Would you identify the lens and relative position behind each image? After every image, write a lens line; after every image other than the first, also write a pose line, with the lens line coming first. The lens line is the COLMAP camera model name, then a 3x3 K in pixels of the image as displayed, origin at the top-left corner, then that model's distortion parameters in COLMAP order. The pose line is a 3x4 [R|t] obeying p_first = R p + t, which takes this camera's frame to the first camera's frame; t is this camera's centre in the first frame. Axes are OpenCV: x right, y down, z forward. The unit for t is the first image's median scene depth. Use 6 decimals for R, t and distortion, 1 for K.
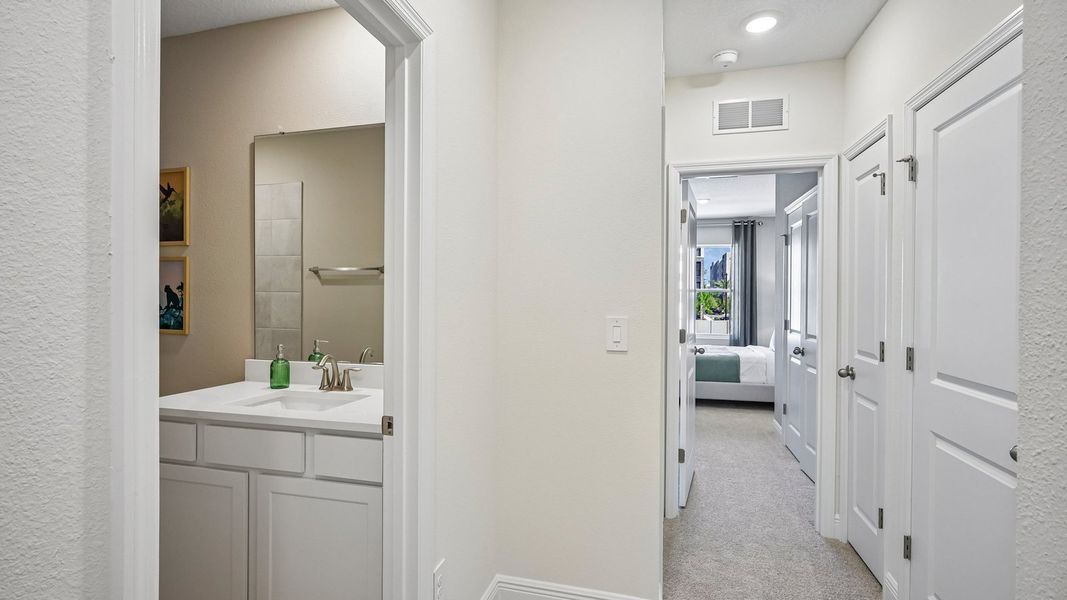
lens RADIAL K [[495.3, 0, 532.4], [0, 495.3, 296.2], [0, 0, 1]] dist [-0.000790, -0.000127]
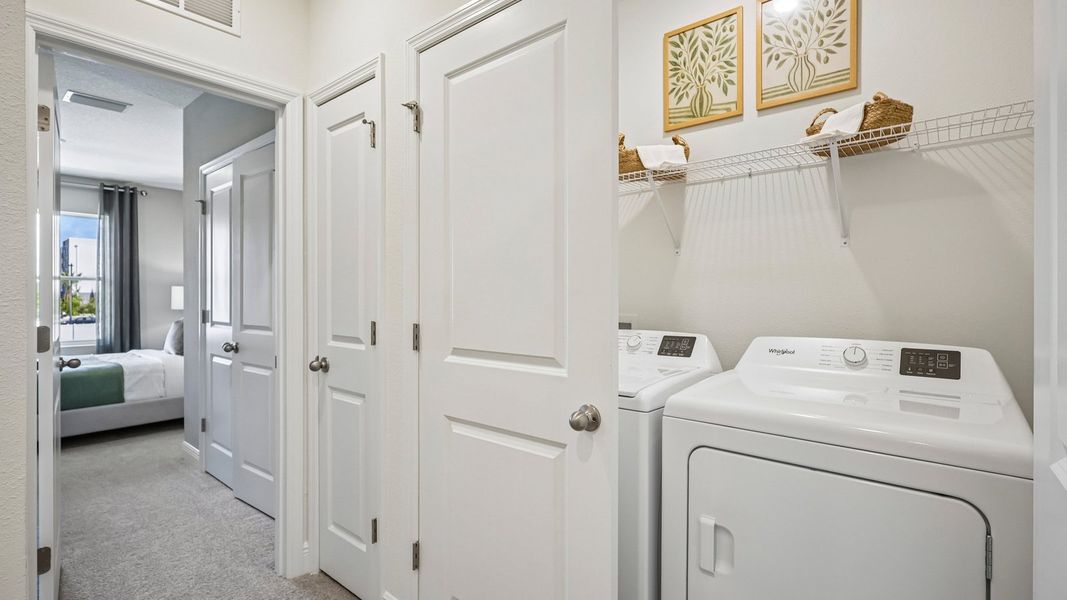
lens RADIAL K [[495.3, 0, 532.4], [0, 495.3, 296.2], [0, 0, 1]] dist [-0.000790, -0.000127]
pose [[0.429667, -0.007546, 0.902956, 0.044133], [0.003697, 0.999971, 0.006597, 0.032026], [-0.902980, 0.000504, 0.429683, 0.283437]]
